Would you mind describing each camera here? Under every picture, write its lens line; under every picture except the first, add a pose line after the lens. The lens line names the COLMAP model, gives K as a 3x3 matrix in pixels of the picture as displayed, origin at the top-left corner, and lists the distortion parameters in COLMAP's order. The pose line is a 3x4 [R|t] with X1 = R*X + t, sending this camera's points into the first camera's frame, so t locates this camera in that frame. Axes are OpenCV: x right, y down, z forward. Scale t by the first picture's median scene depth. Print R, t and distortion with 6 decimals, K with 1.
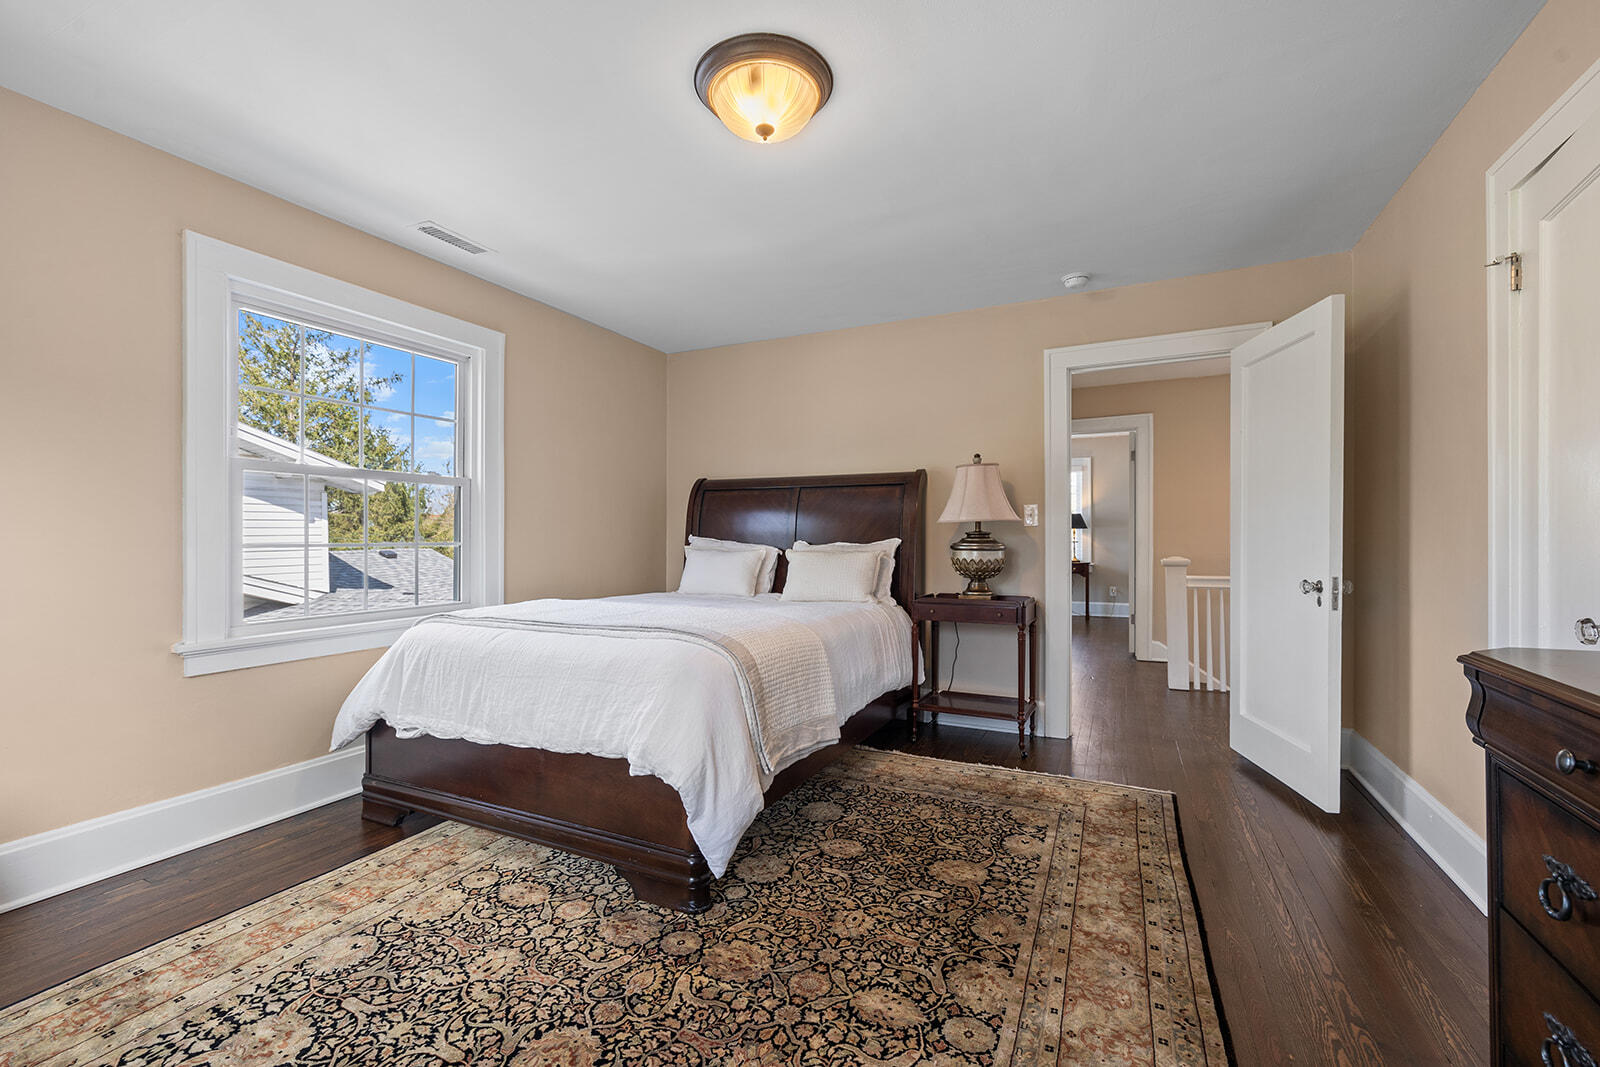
lens RADIAL K [[670.8, 0, 798.7], [0, 670.8, 529.9], [0, 0, 1]] dist [-0.002280, -0.000289]
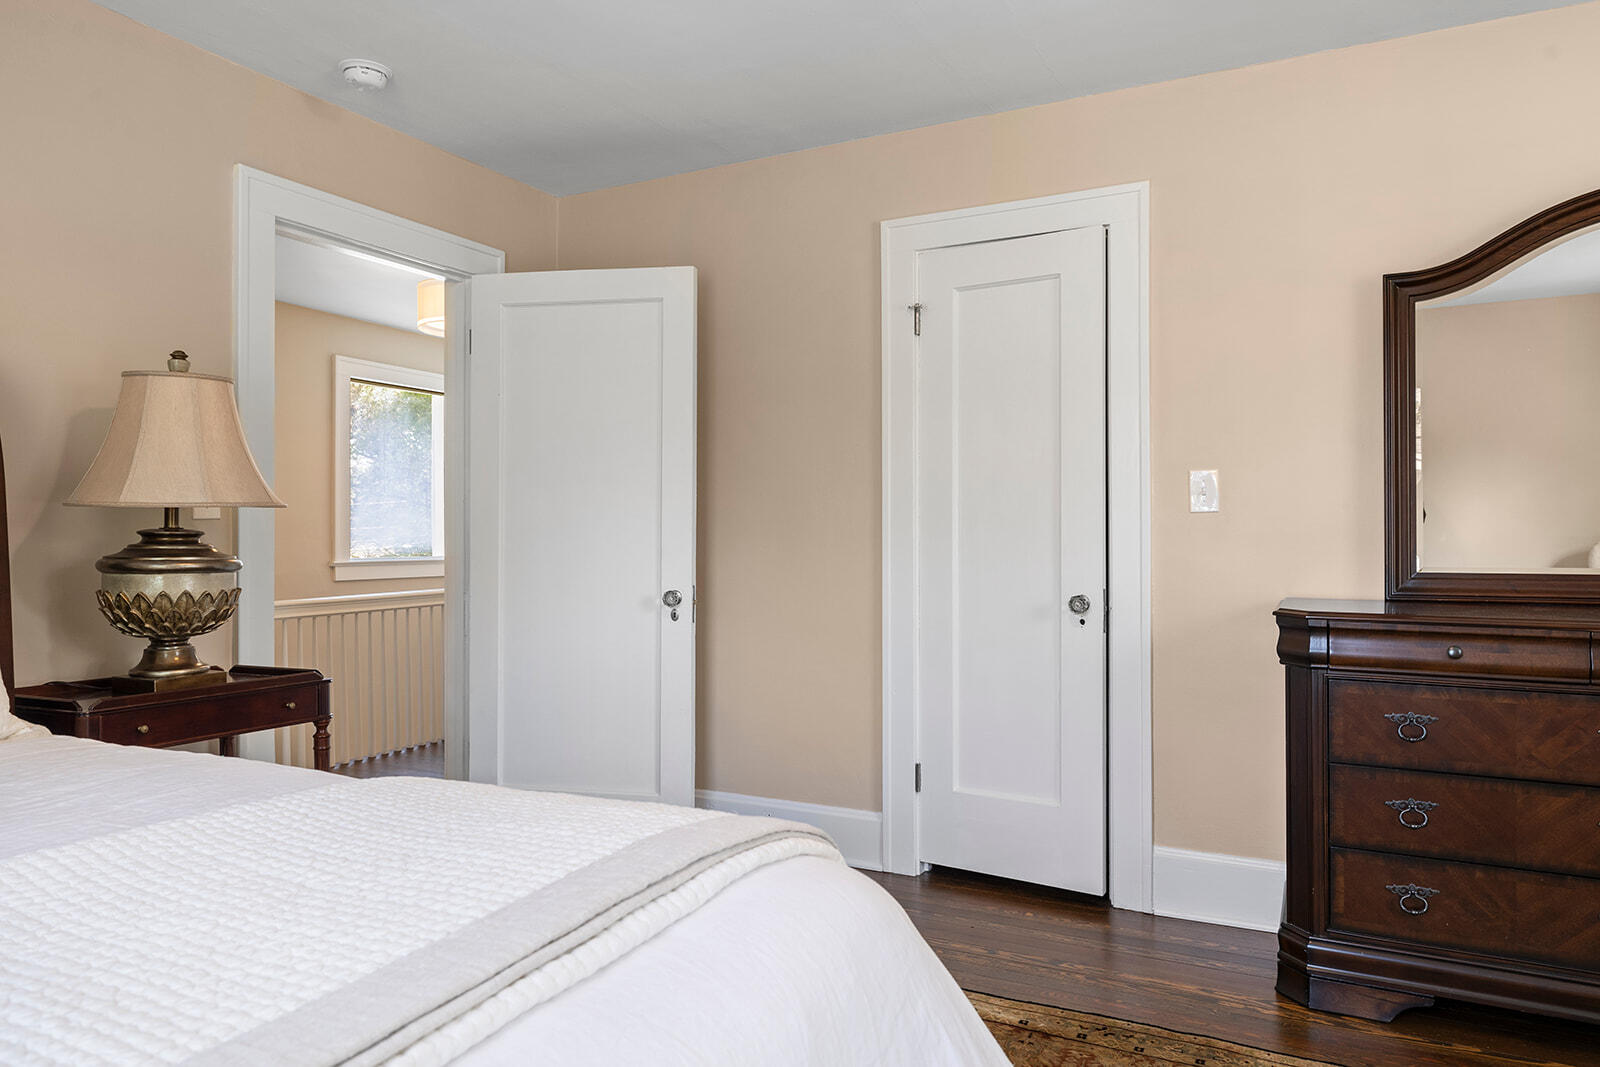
lens RADIAL K [[1019.2, 0, 796.4], [0, 1019.2, 538.0], [0, 0, 1]] dist [0.004599, 0.000951]
pose [[0.026619, 0.008554, 0.999609, -0.400849], [-0.001213, 0.999963, -0.008525, 0.013658], [-0.999645, -0.000986, 0.026628, 0.607707]]
